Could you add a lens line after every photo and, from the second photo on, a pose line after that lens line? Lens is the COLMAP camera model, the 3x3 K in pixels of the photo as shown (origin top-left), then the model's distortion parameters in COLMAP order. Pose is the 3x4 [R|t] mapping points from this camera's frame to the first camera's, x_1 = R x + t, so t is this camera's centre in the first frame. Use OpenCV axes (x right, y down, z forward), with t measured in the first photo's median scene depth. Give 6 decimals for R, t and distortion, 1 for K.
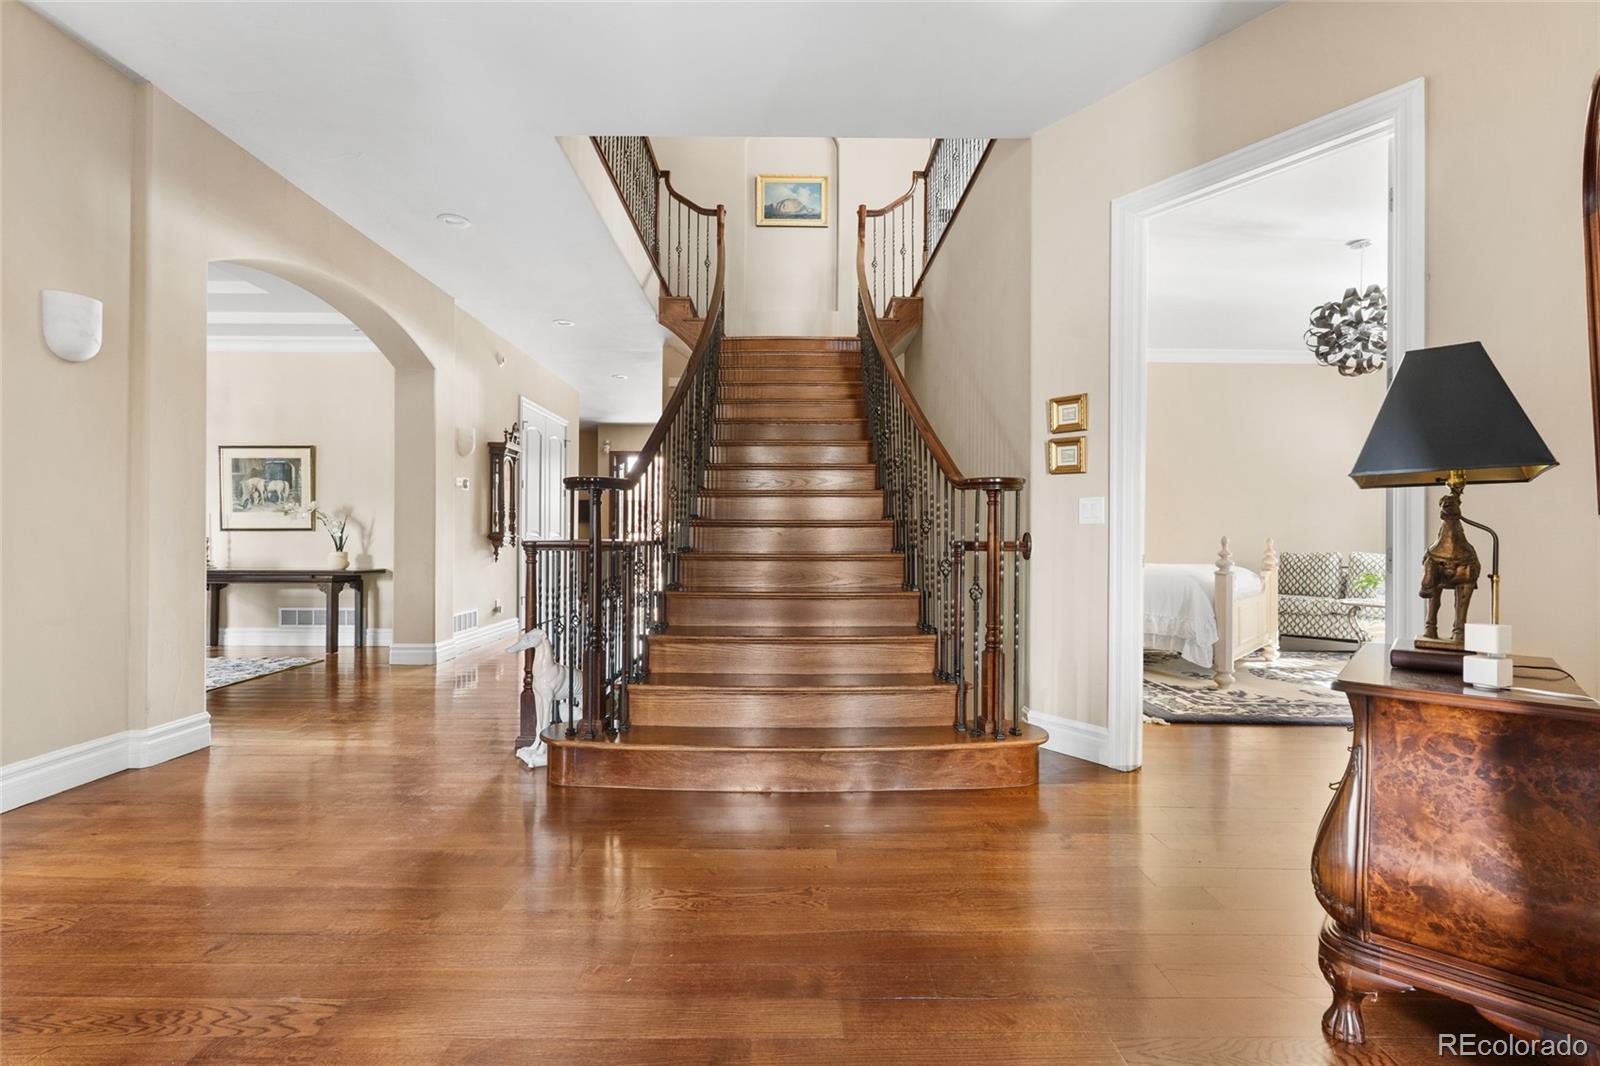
lens RADIAL K [[714.5, 0, 798.6], [0, 714.5, 541.3], [0, 0, 1]] dist [-0.003959, -0.000181]
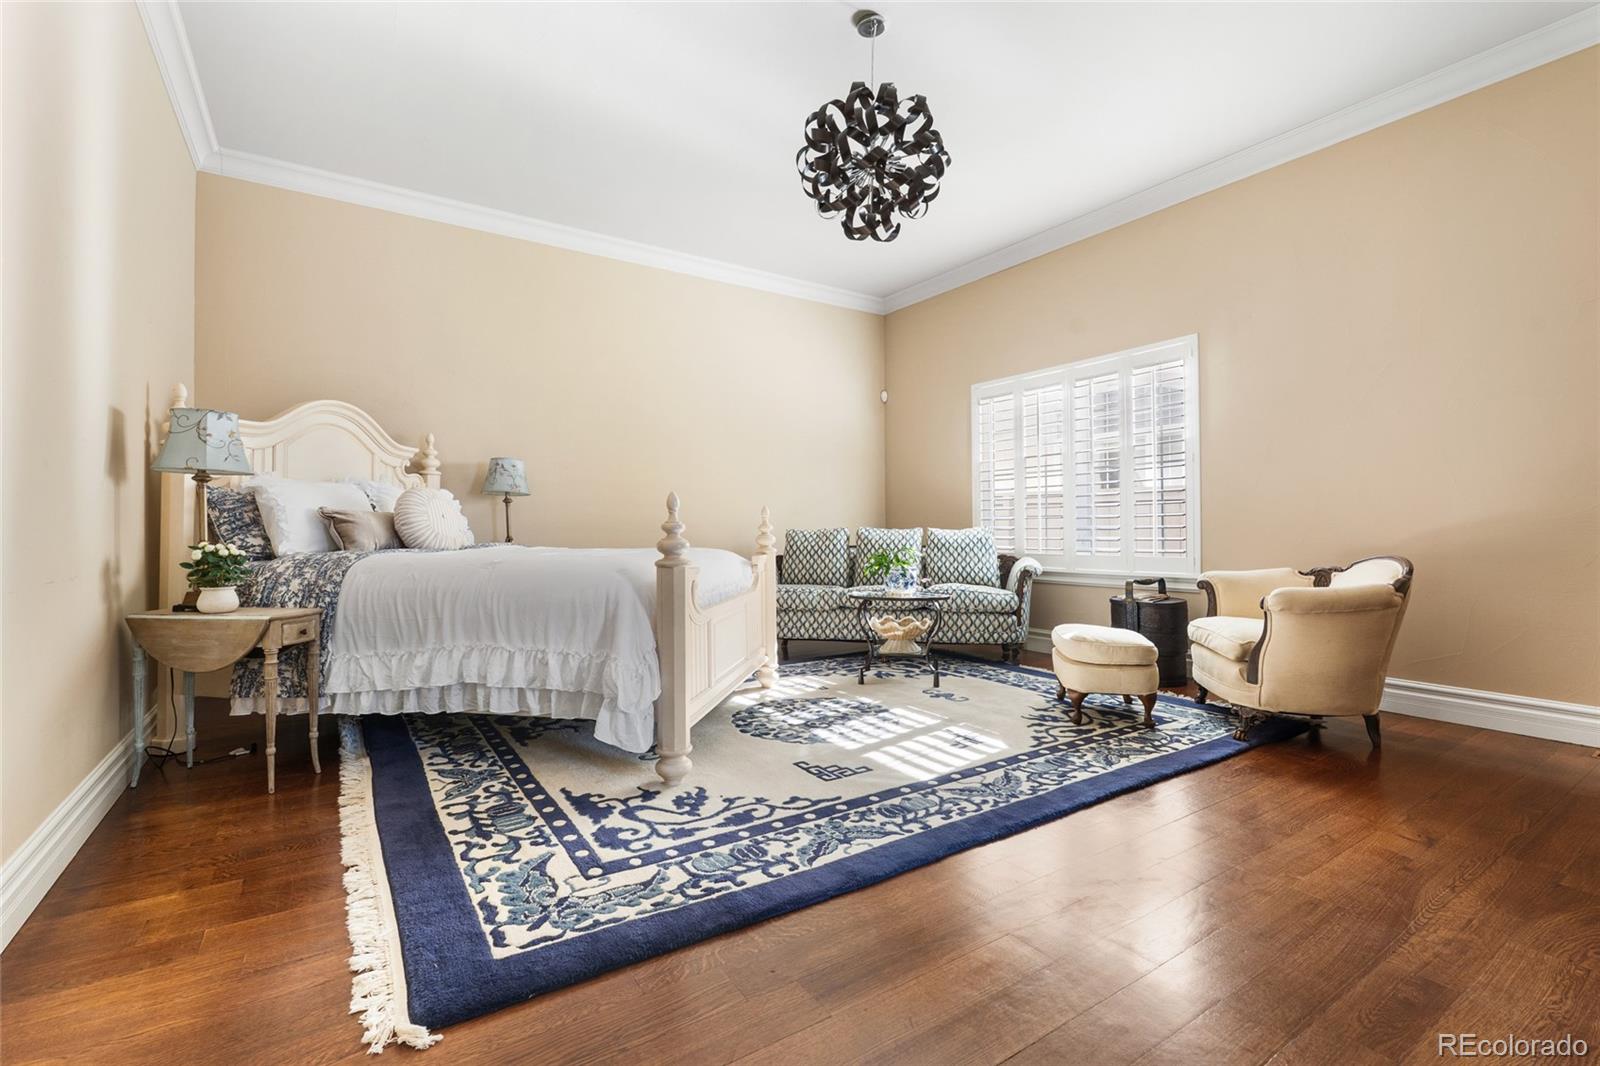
lens RADIAL K [[714.5, 0, 798.5], [0, 714.5, 530.6], [0, 0, 1]] dist [-0.003959, -0.000181]
pose [[0.834898, -0.011774, 0.550279, 0.286450], [0.010120, 0.999931, 0.006041, 0.013518], [-0.550312, 0.000525, 0.834959, 0.379558]]
